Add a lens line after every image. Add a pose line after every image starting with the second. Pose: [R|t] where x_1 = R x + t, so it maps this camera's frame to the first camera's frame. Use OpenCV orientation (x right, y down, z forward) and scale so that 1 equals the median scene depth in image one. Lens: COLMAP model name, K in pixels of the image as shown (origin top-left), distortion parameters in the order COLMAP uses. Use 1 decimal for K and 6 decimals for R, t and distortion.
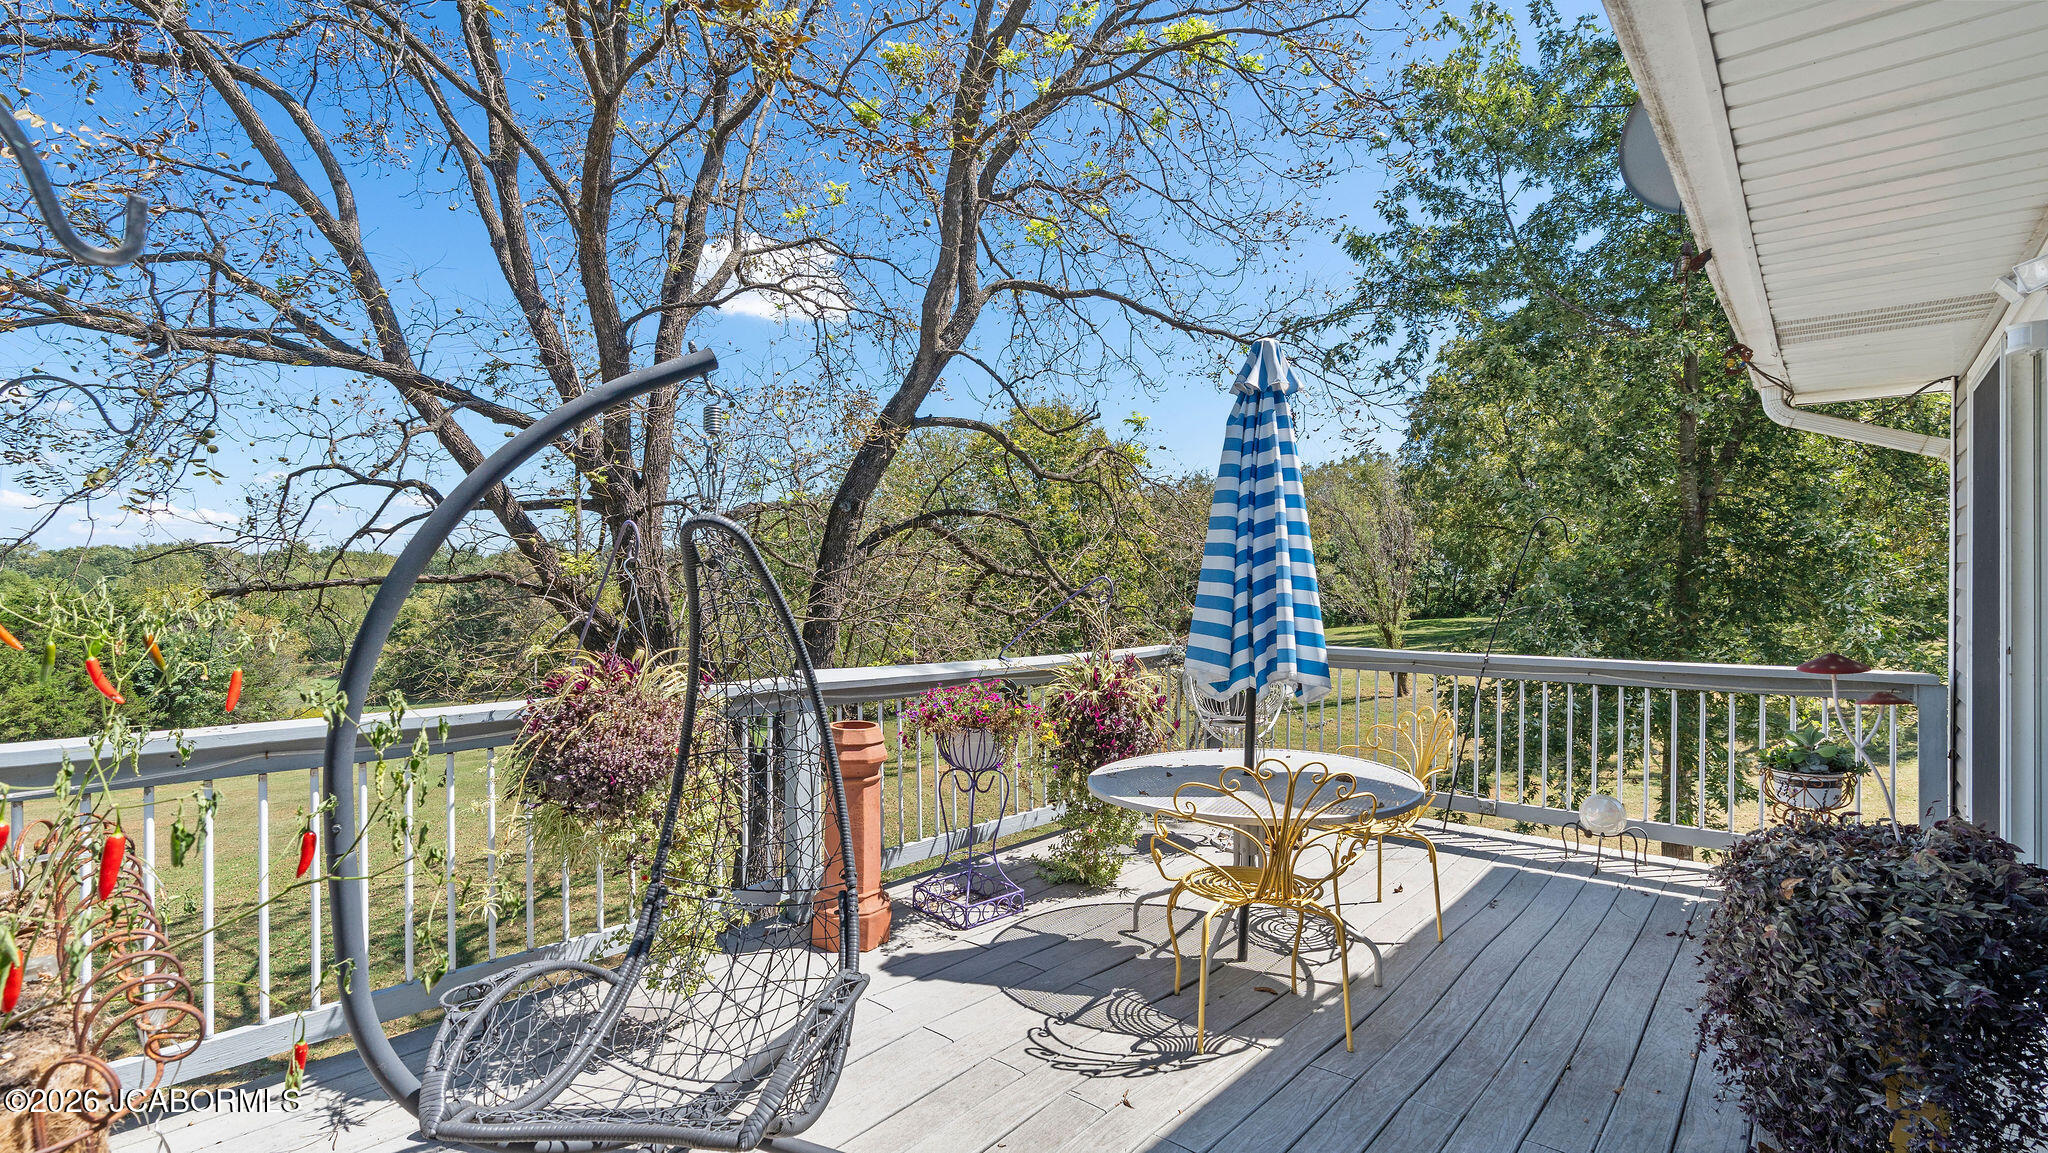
lens RADIAL K [[921.2, 0, 1030.0], [0, 921.2, 586.1], [0, 0, 1]] dist [-0.012573, 0.004517]
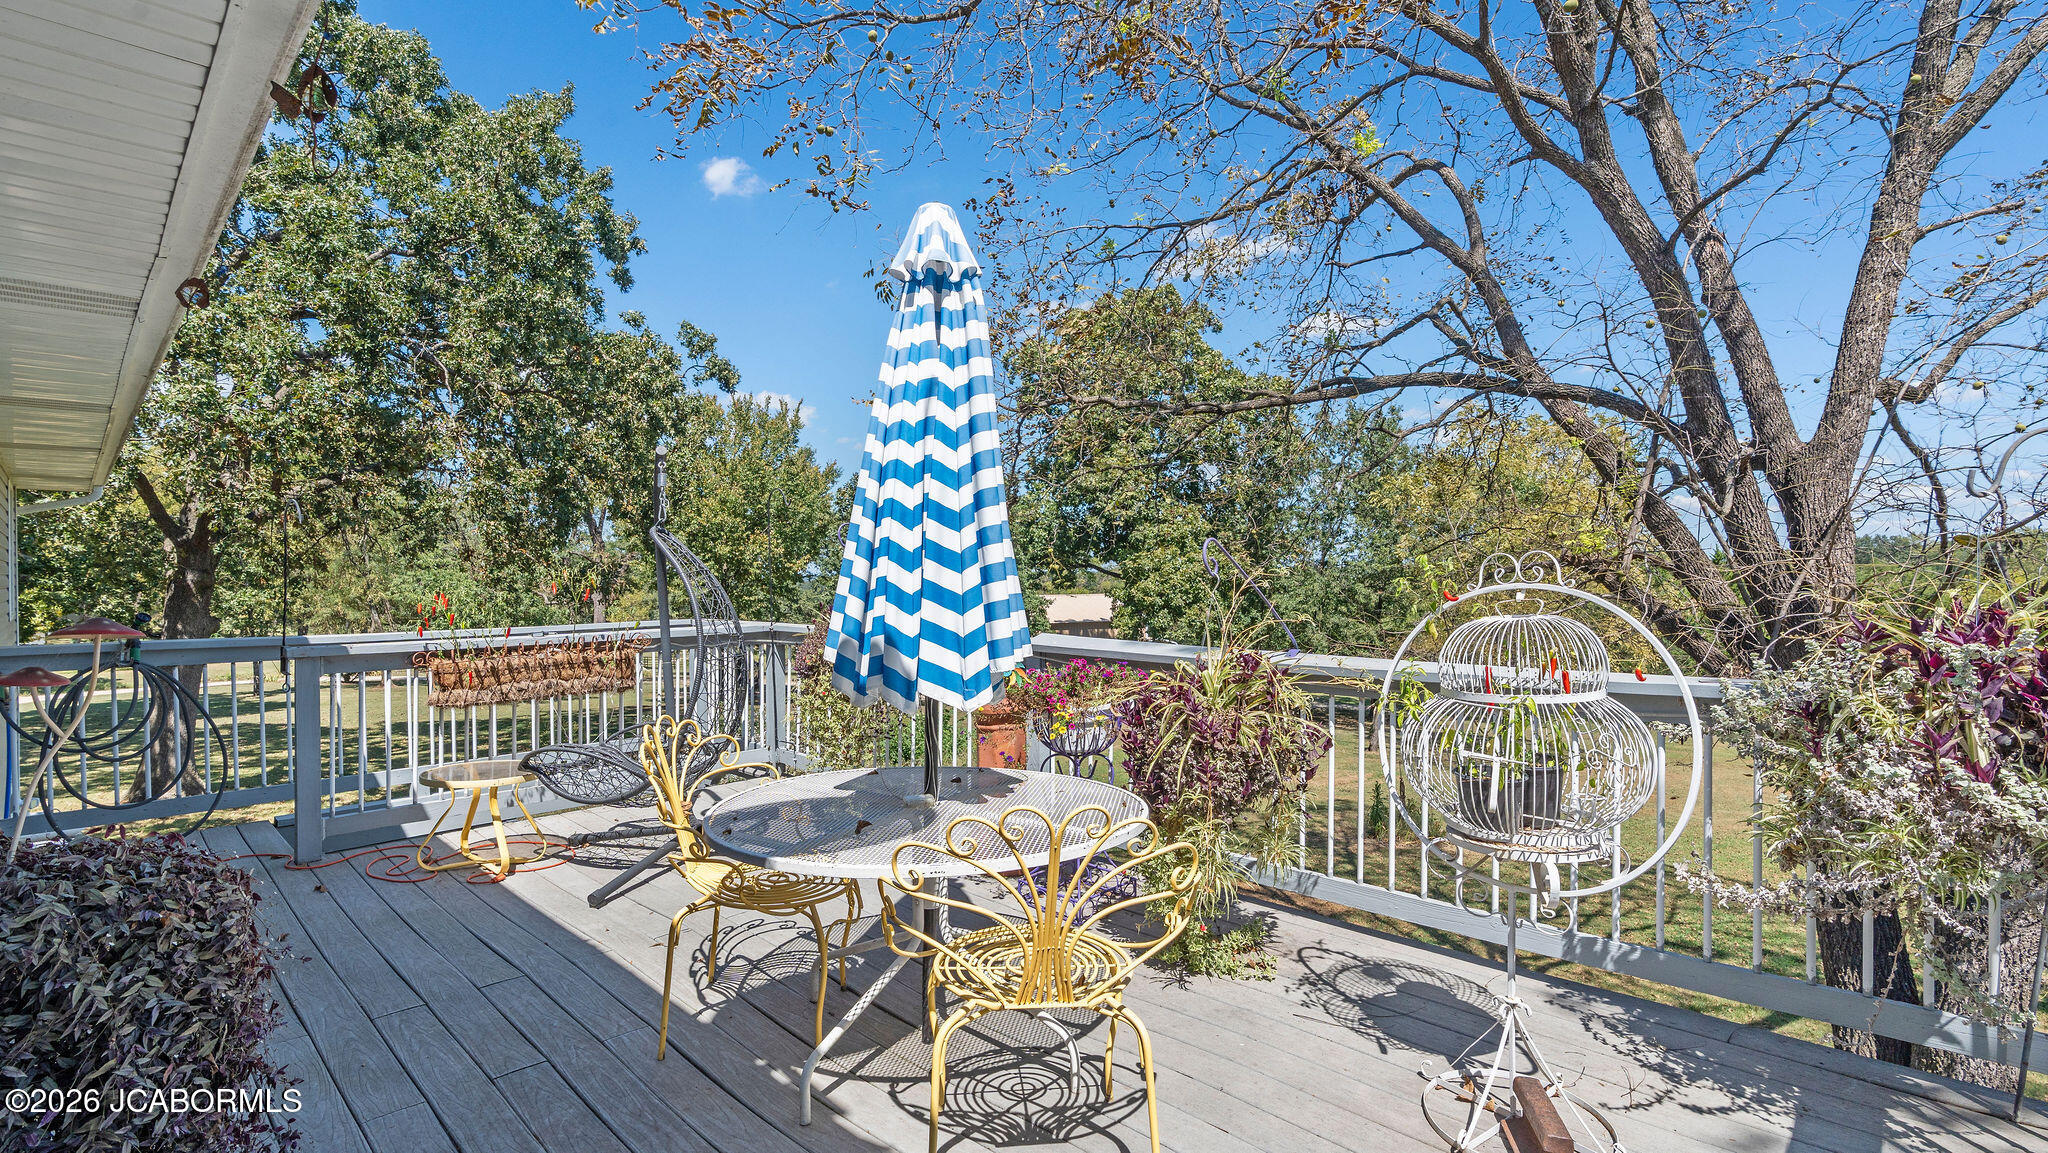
lens RADIAL K [[921.2, 0, 1022.4], [0, 921.2, 576.2], [0, 0, 1]] dist [-0.012573, 0.004517]
pose [[-0.055345, -0.005780, -0.998451, 1.245937], [0.012724, 0.999898, -0.006494, 0.032315], [0.998386, -0.013064, -0.055266, 1.413179]]
